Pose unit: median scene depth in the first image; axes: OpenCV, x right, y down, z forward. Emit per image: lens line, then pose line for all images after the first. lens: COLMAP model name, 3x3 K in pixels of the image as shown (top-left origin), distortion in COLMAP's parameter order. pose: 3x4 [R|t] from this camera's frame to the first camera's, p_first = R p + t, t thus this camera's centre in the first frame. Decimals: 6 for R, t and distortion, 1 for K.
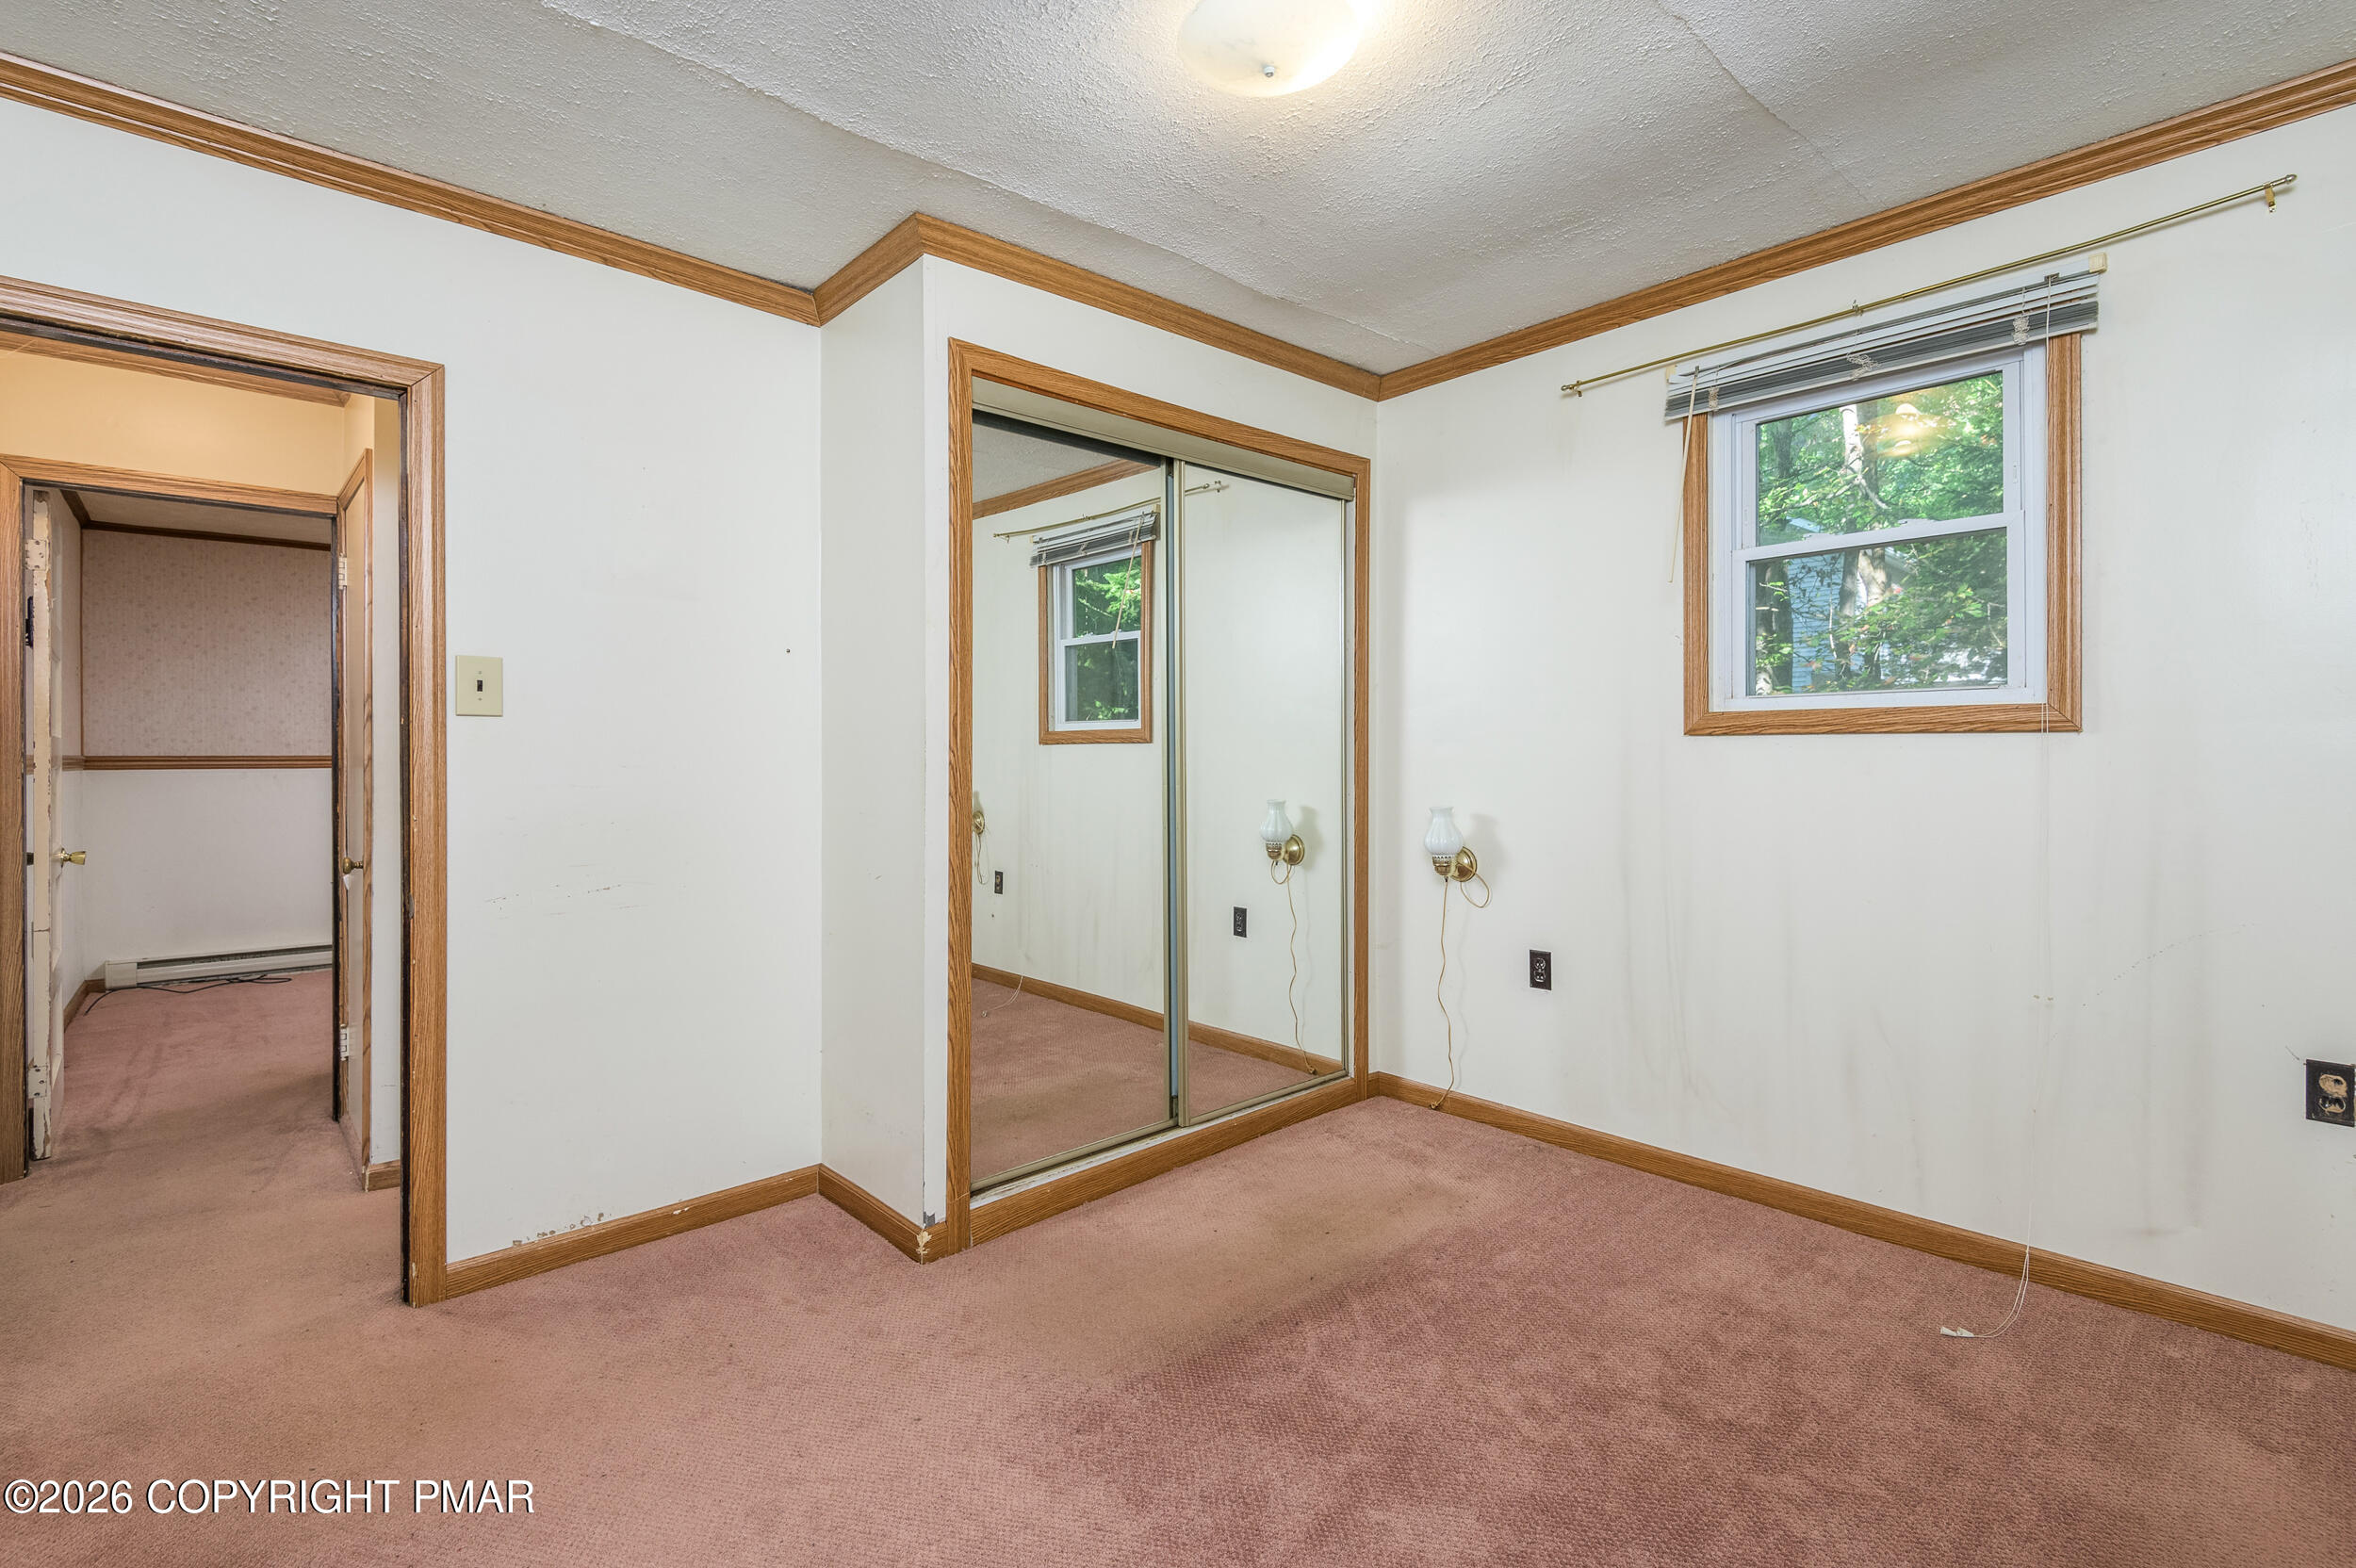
lens RADIAL K [[1066.6, 0, 1175.3], [0, 1066.6, 728.6], [0, 0, 1]] dist [-0.003557, -0.001032]
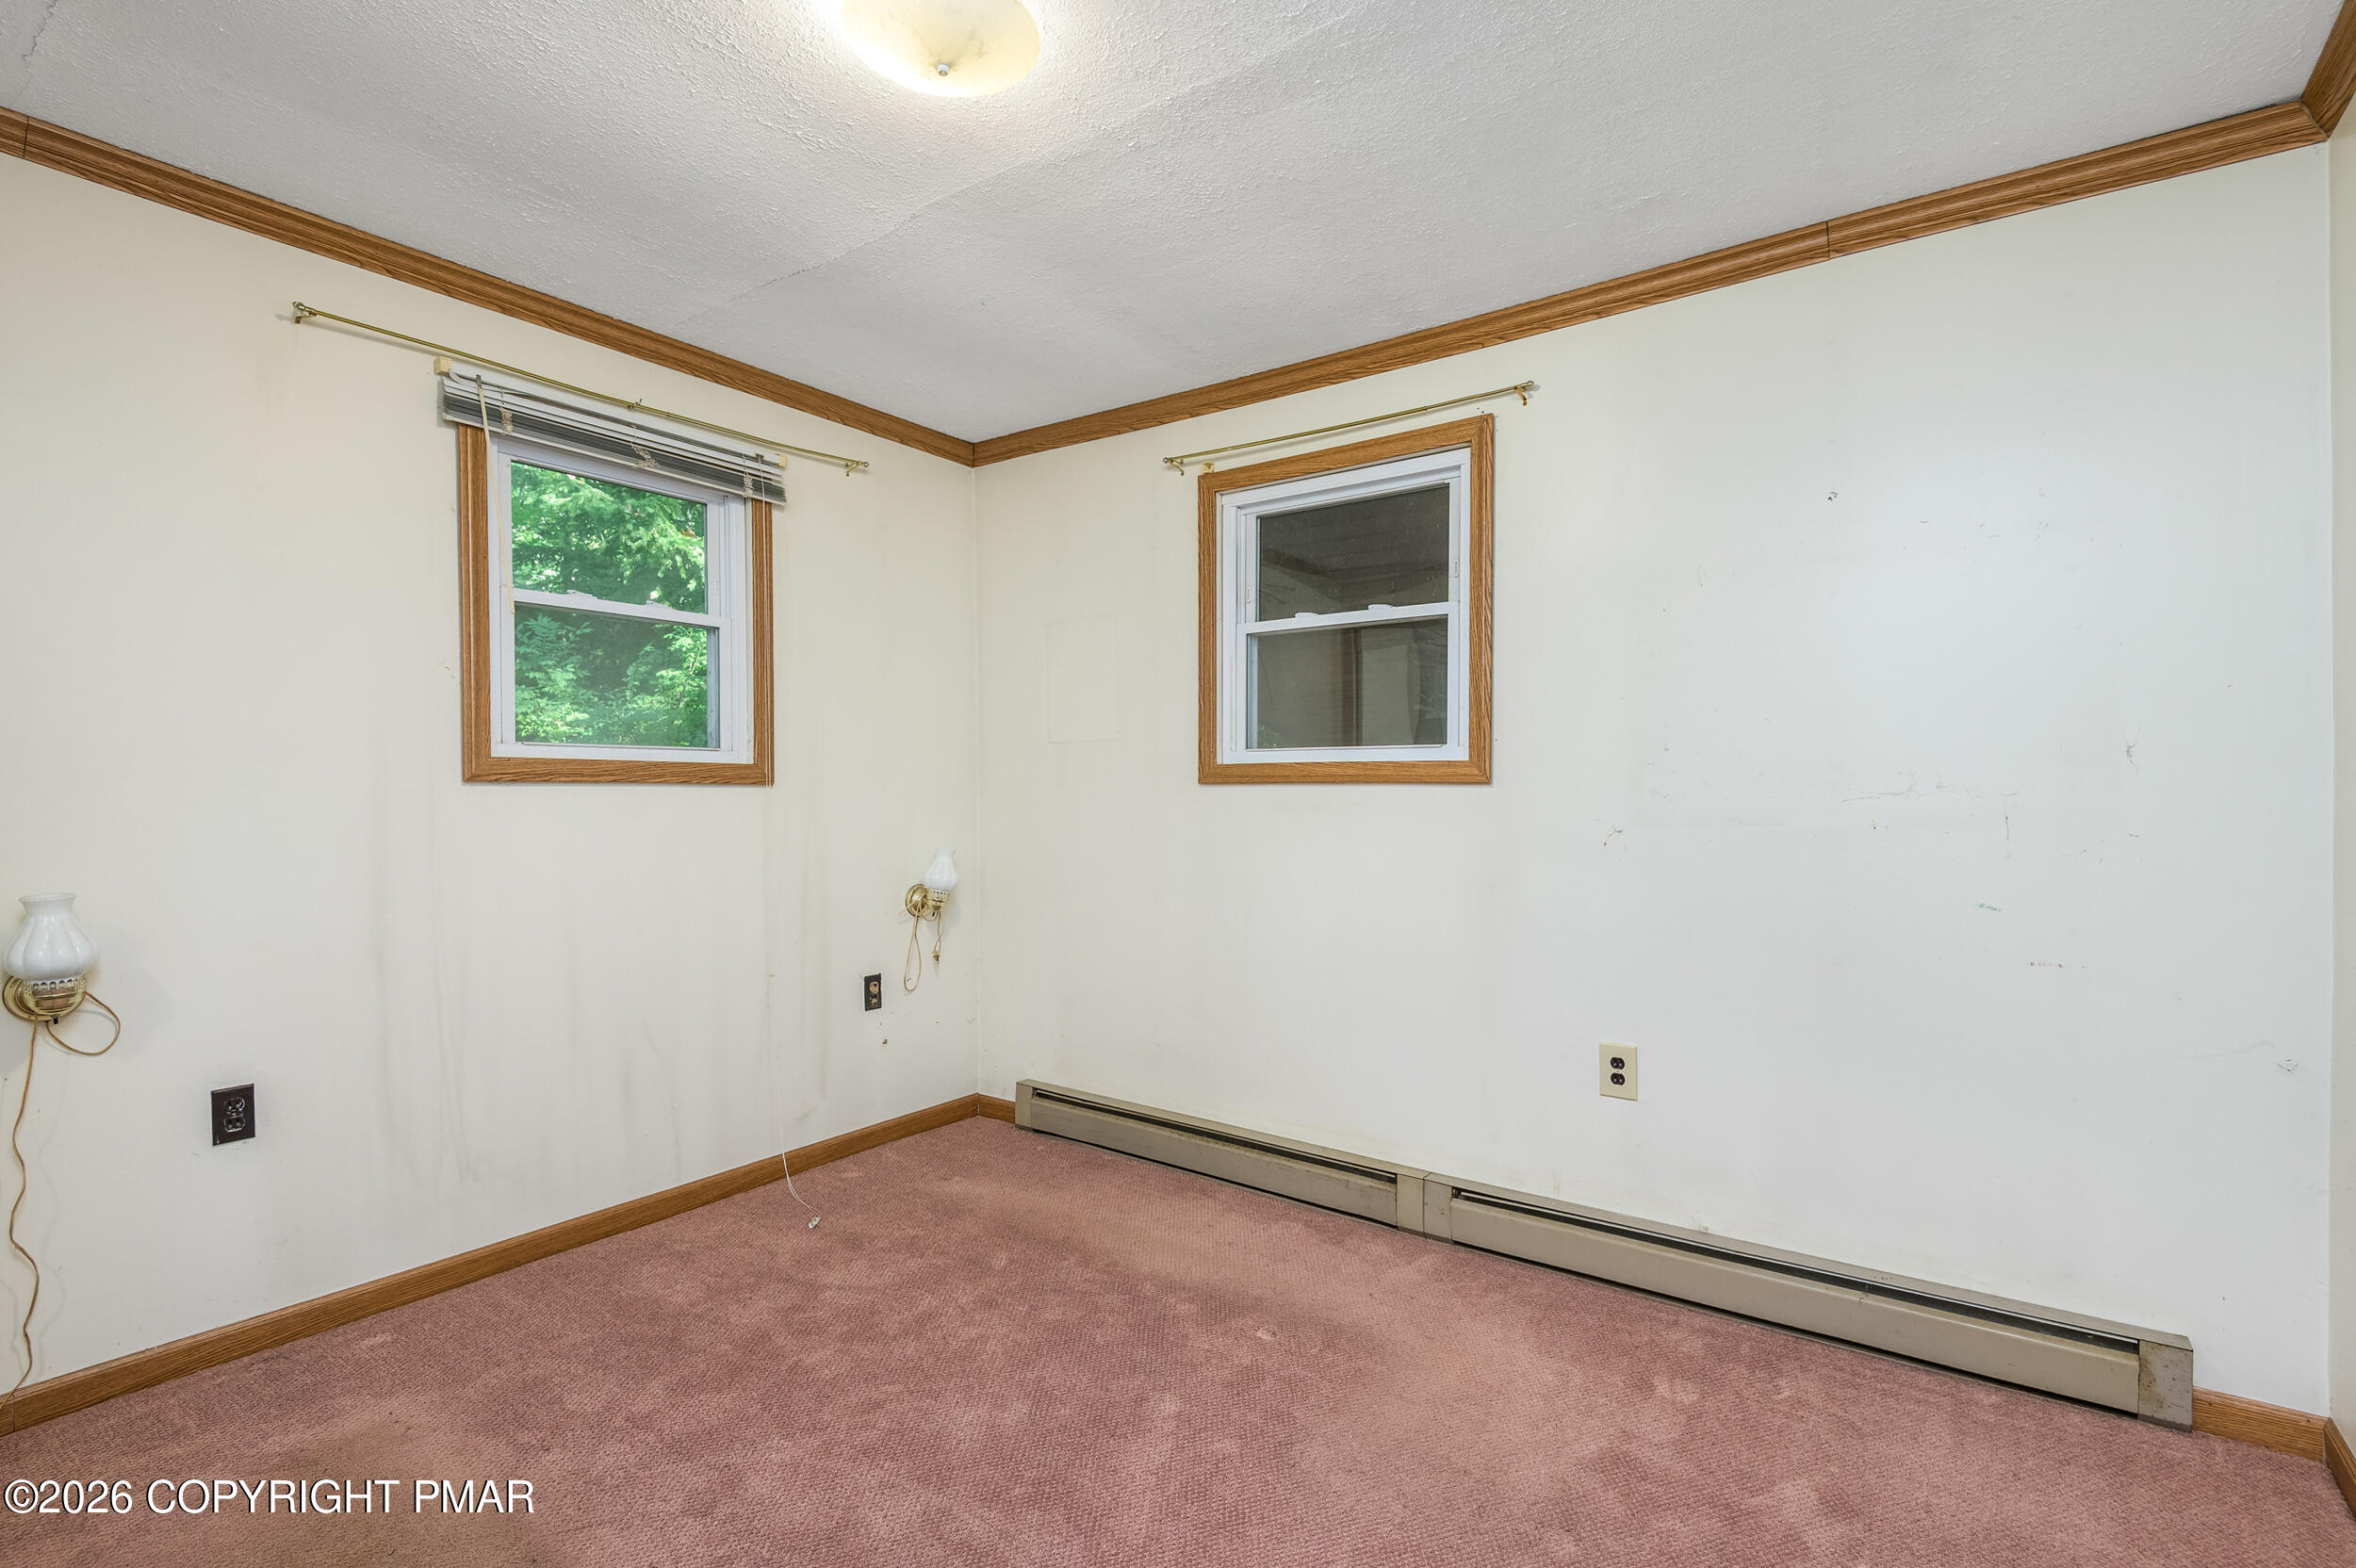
lens RADIAL K [[1085.3, 0, 1185.6], [0, 1085.3, 779.6], [0, 0, 1]] dist [0.037858, -0.022660]
pose [[-0.210600, 0.019683, 0.977374, -0.597724], [-0.012912, 0.999654, -0.022914, 0.019446], [-0.977487, -0.017446, -0.210273, 0.659924]]
